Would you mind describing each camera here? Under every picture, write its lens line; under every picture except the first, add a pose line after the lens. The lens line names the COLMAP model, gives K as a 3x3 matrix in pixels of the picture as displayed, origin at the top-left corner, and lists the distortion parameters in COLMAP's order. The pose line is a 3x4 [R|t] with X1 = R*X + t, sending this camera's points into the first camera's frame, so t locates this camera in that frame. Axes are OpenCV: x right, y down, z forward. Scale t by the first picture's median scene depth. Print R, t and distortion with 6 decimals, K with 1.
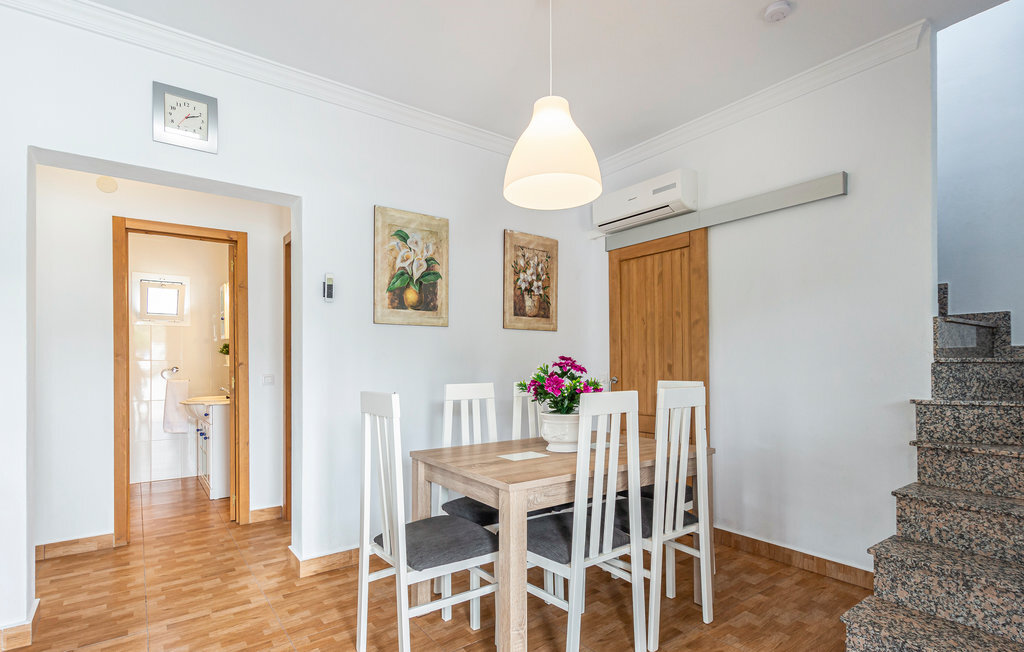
lens RADIAL K [[500.5, 0, 517.1], [0, 500.5, 361.3], [0, 0, 1]] dist [0.013940, -0.000725]
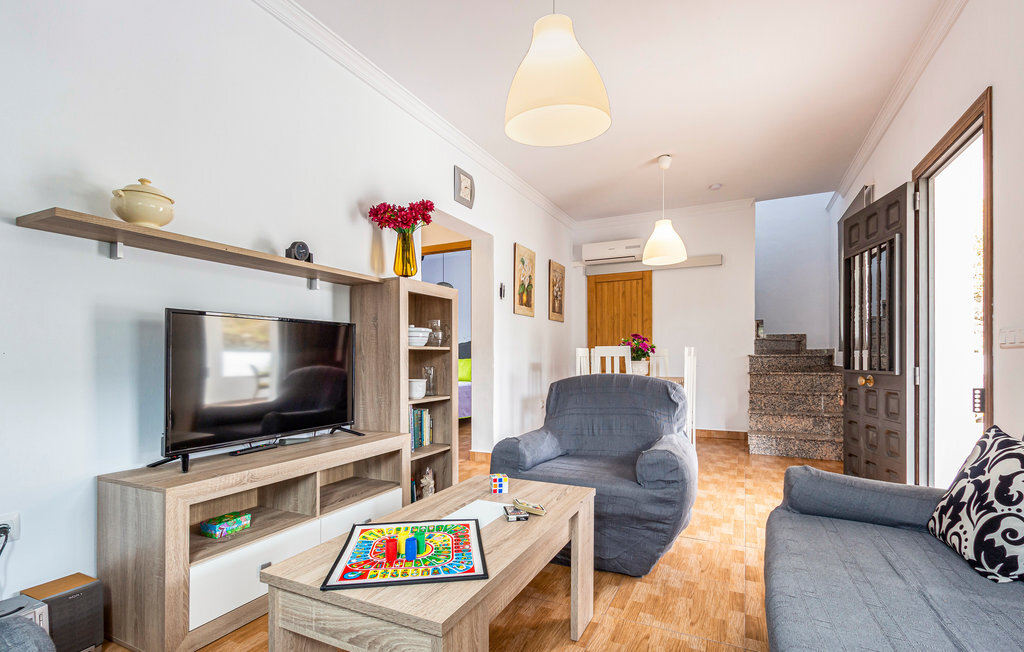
lens RADIAL K [[465.0, 0, 522.4], [0, 465.0, 360.7], [0, 0, 1]] dist [0.001732, 0.000088]
pose [[0.884694, -0.006380, 0.466129, -0.857138], [0.001752, 0.999945, 0.010360, 0.055981], [-0.466169, -0.008349, 0.884656, -0.328067]]
